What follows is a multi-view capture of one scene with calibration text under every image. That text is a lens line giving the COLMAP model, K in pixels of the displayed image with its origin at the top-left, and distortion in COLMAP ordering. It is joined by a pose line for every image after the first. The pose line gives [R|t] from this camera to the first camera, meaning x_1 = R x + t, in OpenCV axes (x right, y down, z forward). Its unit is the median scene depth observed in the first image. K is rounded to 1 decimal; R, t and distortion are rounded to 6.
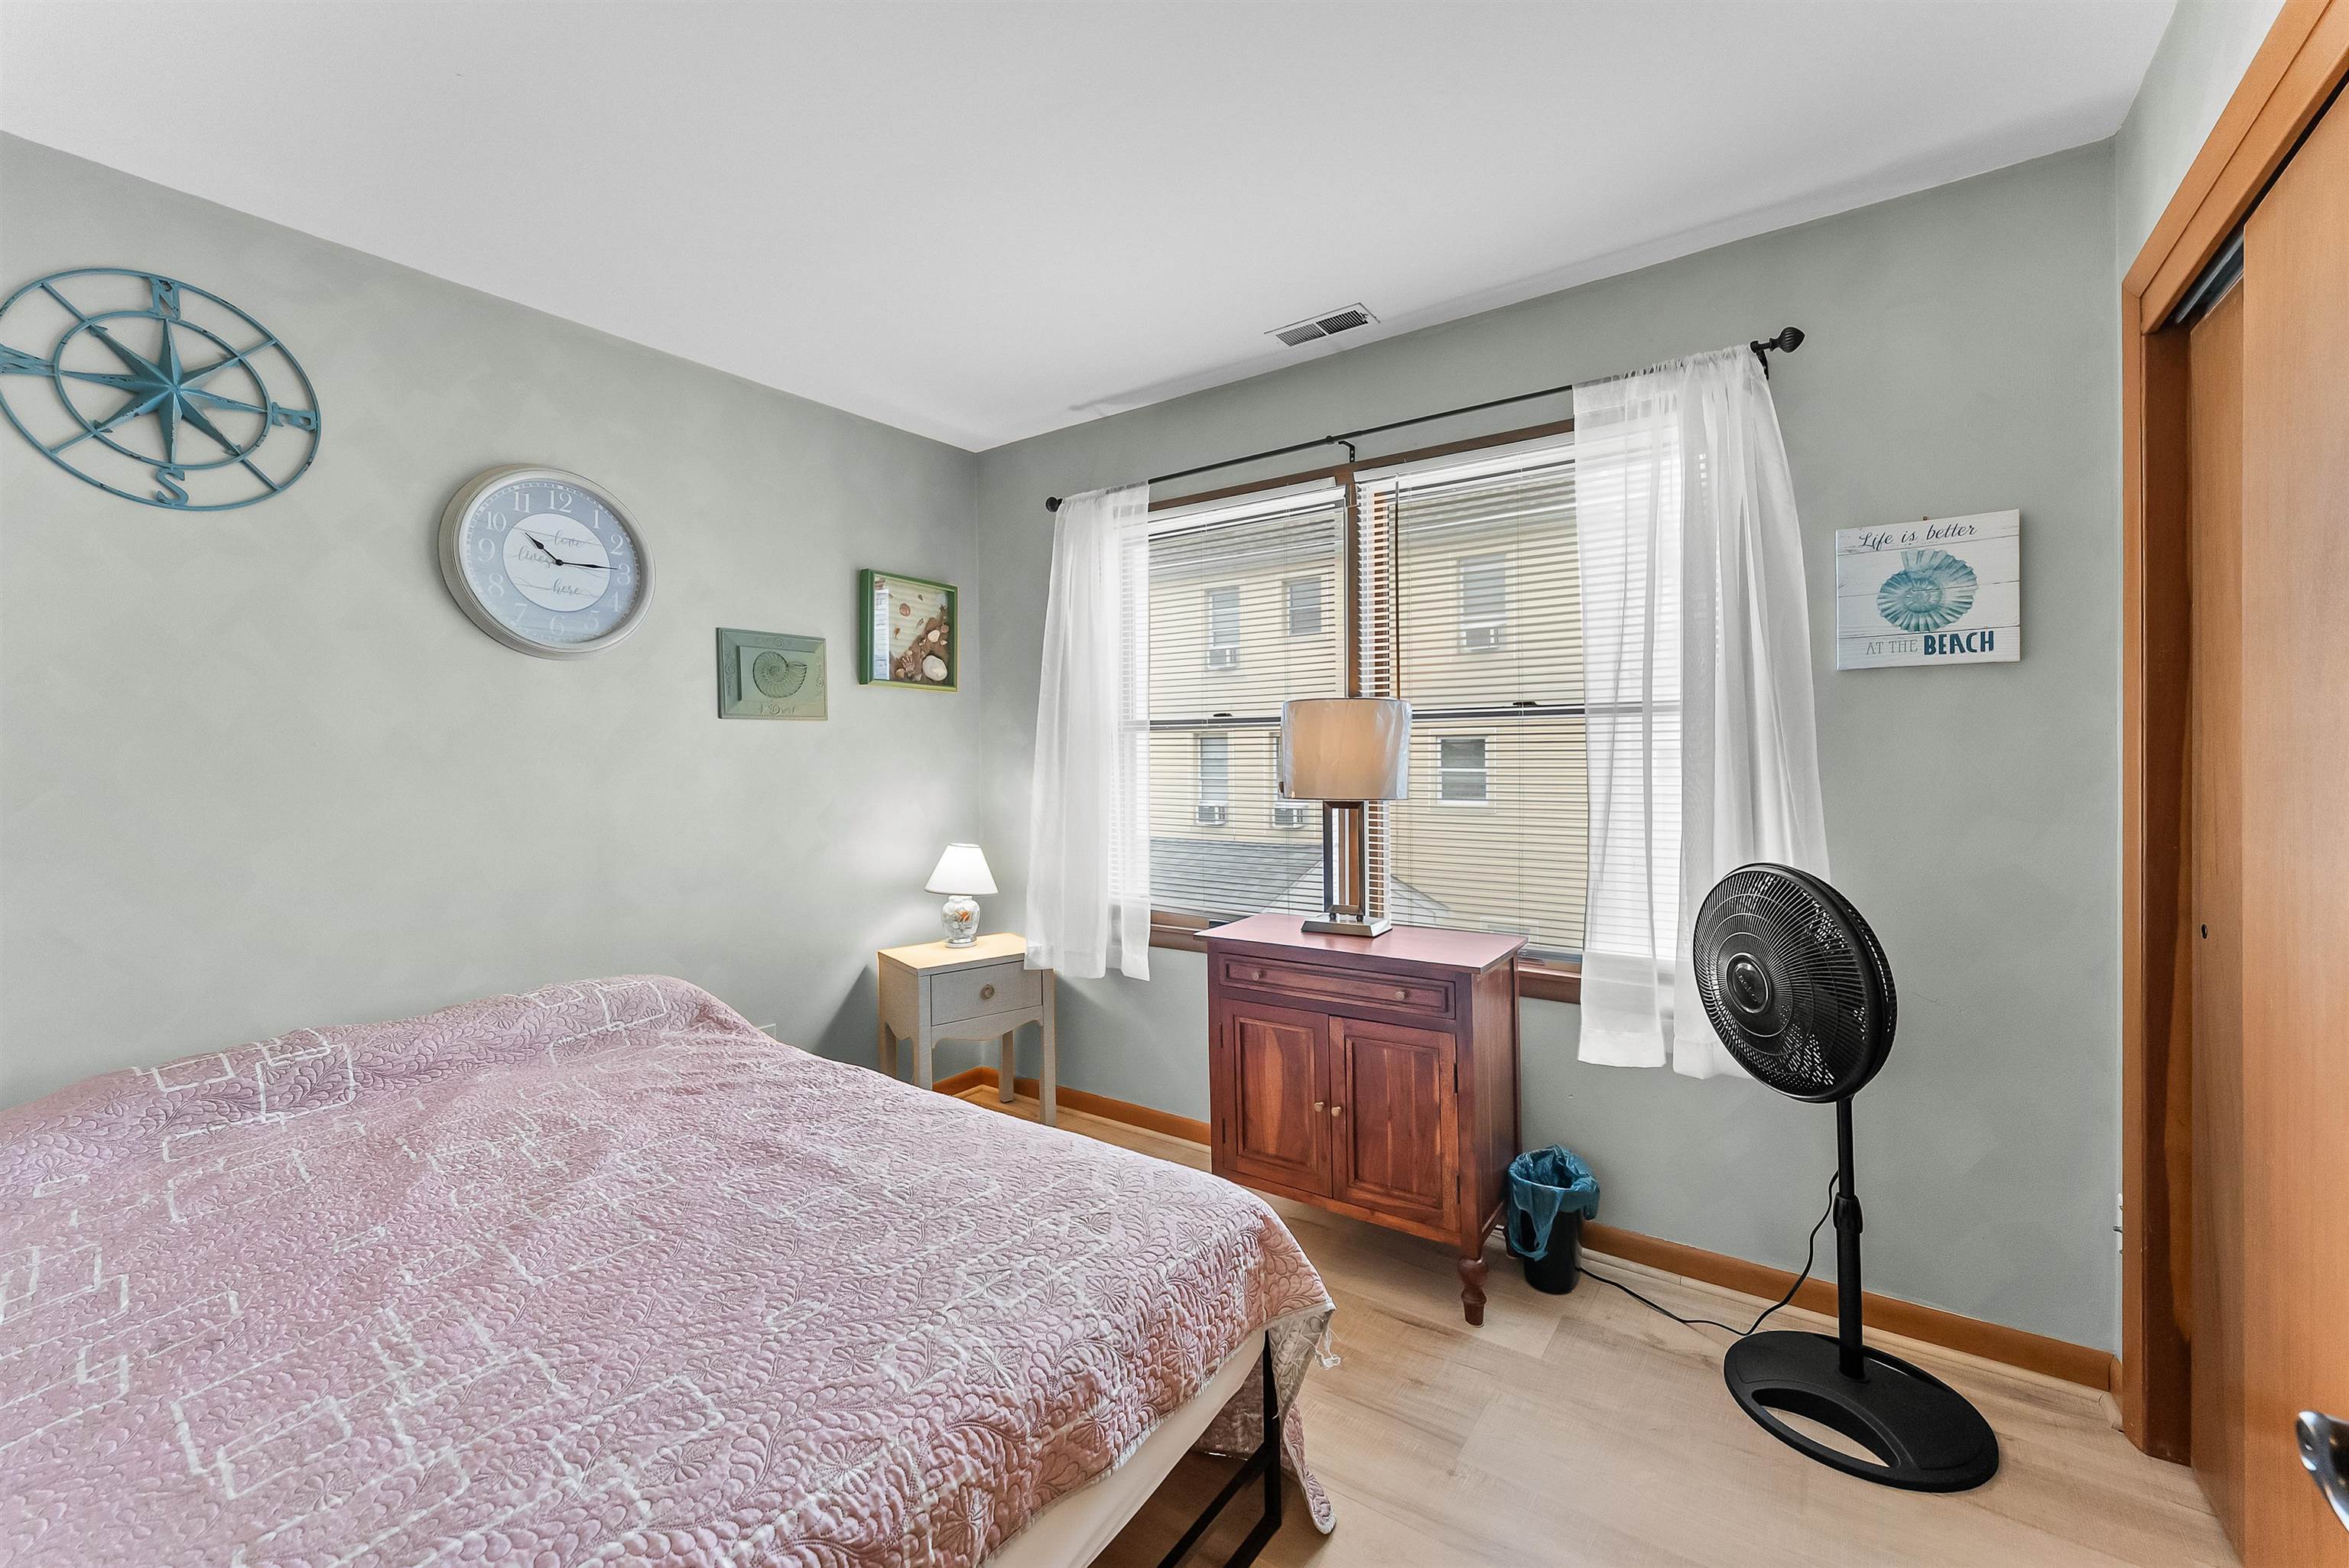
lens RADIAL K [[952.4, 0, 1150.4], [0, 952.4, 790.5], [0, 0, 1]] dist [0.001928, -0.001690]
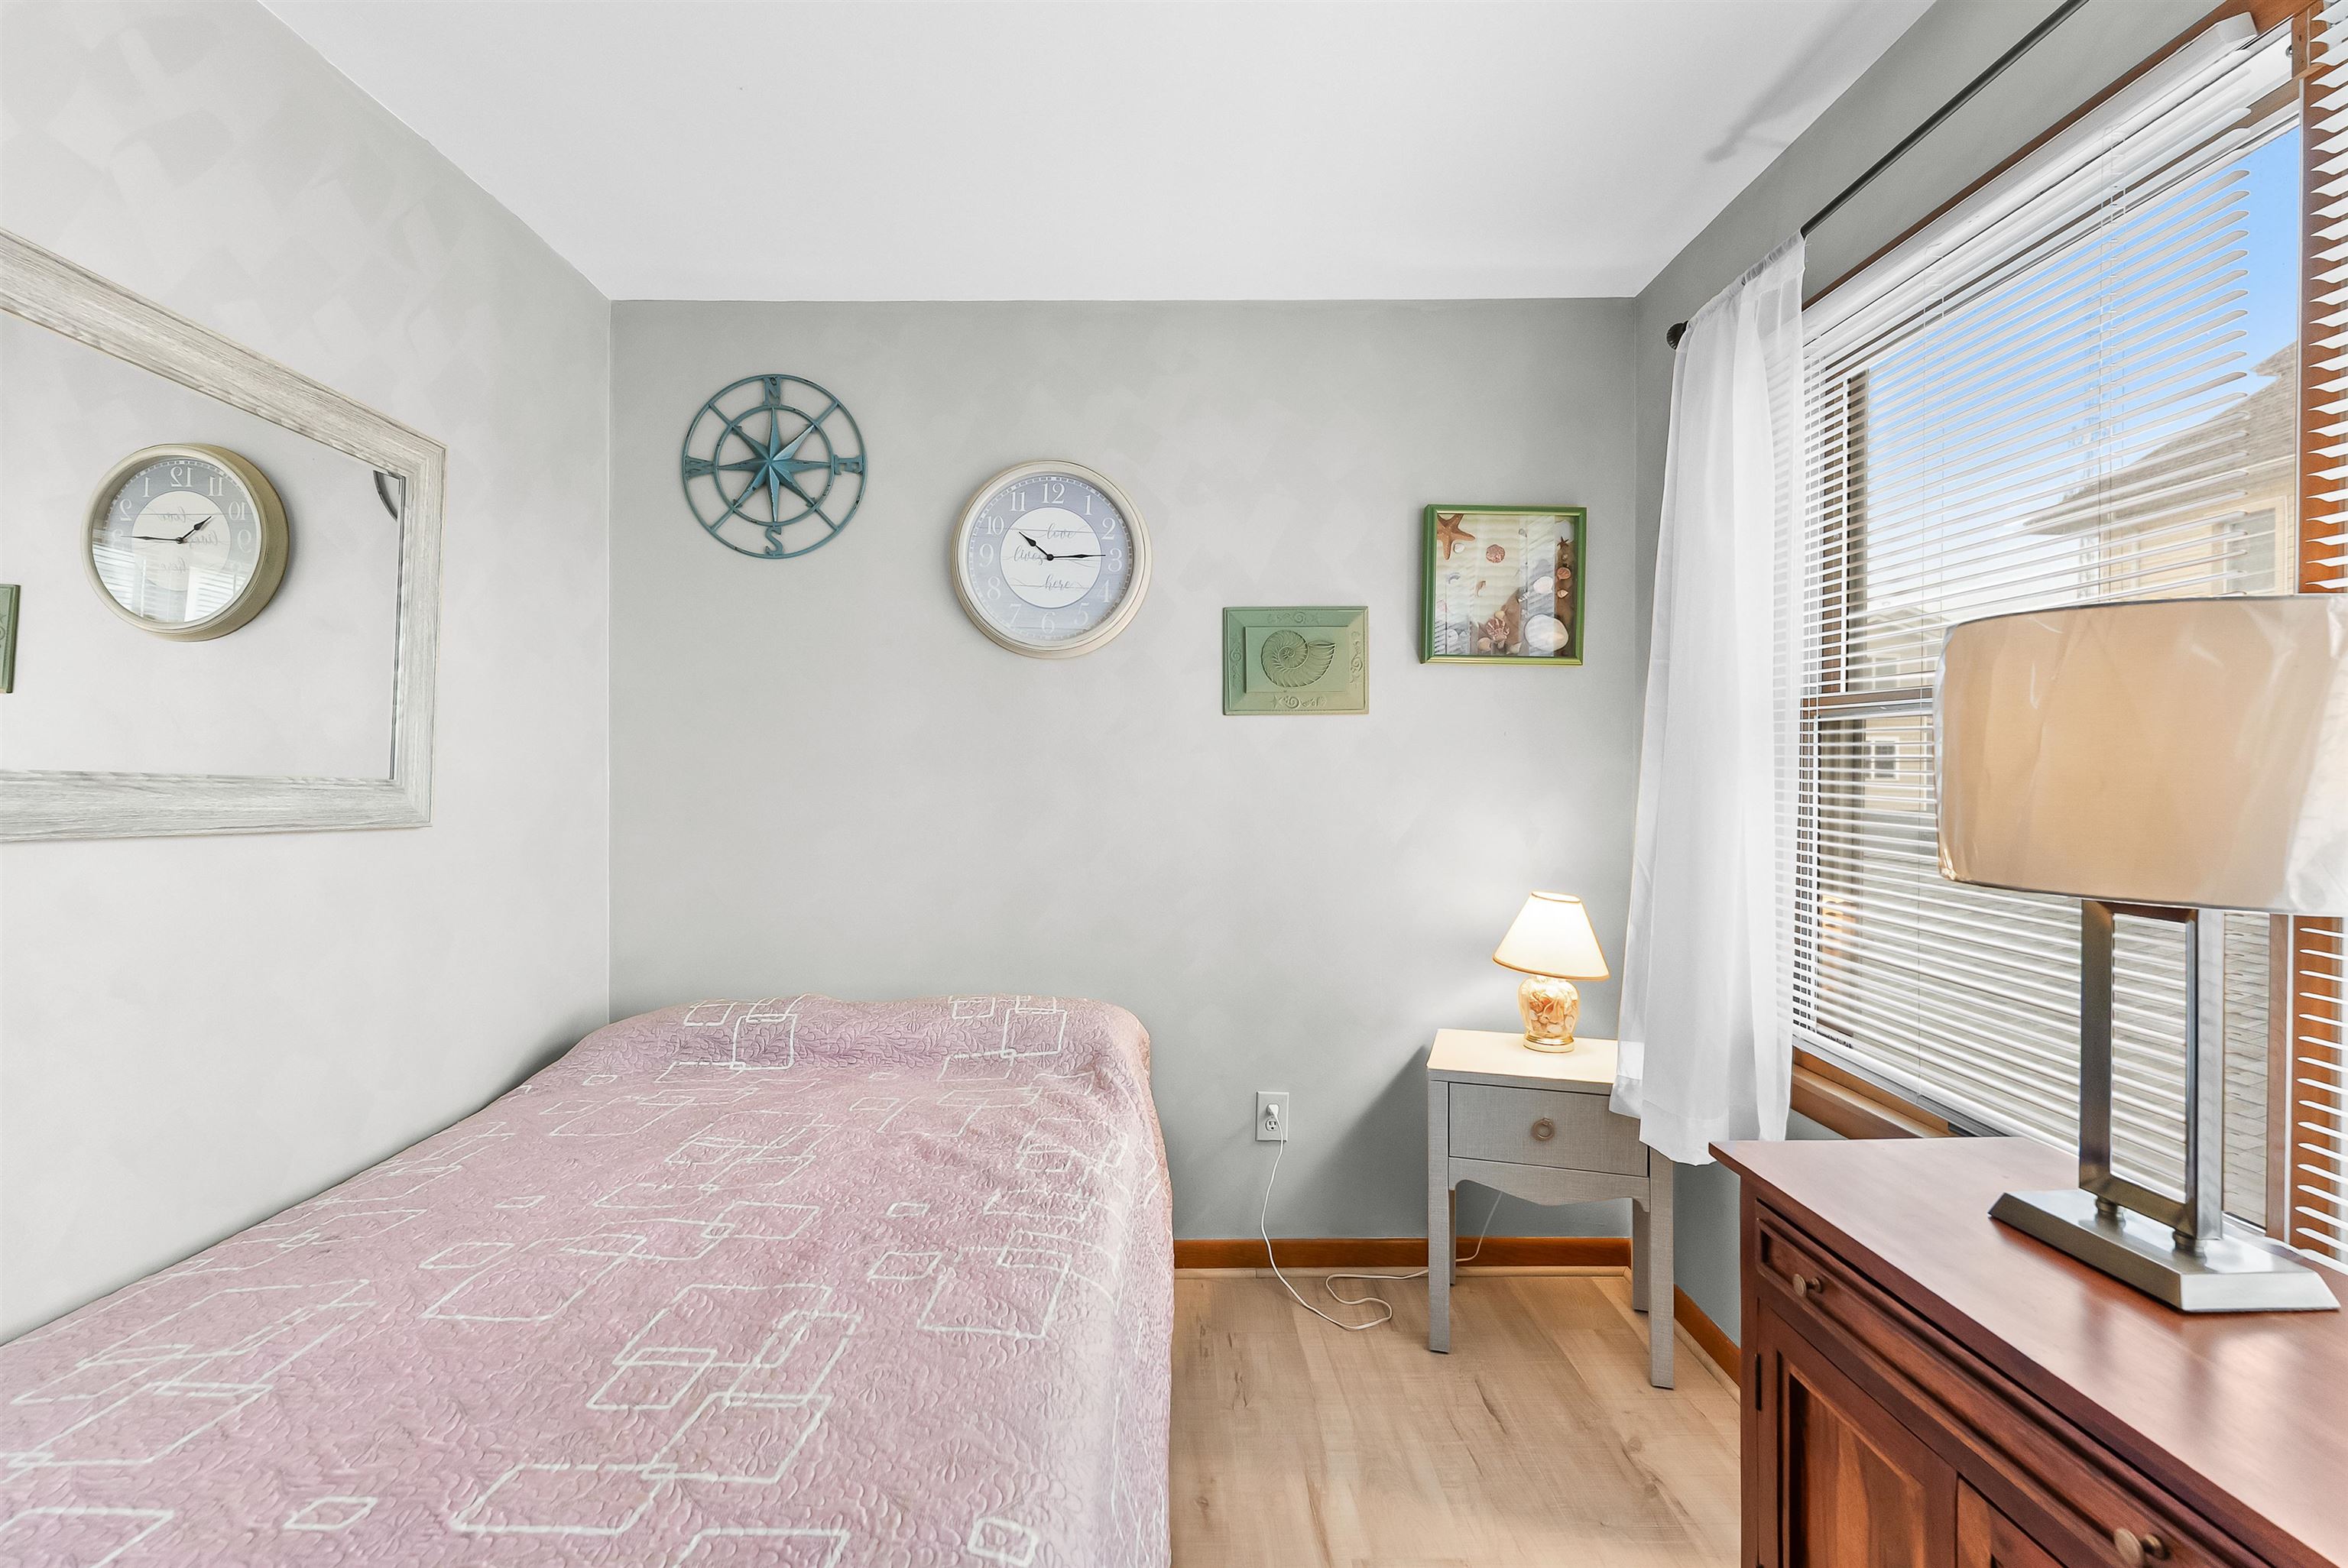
lens RADIAL K [[1036.2, 0, 1173.8], [0, 1036.2, 789.3], [0, 0, 1]] dist [-0.006617, 0.000451]
pose [[0.595894, 0.029814, -0.802509, 0.307528], [-0.035225, 0.999319, 0.010969, -0.022084], [0.802290, 0.021732, 0.596539, 0.497515]]
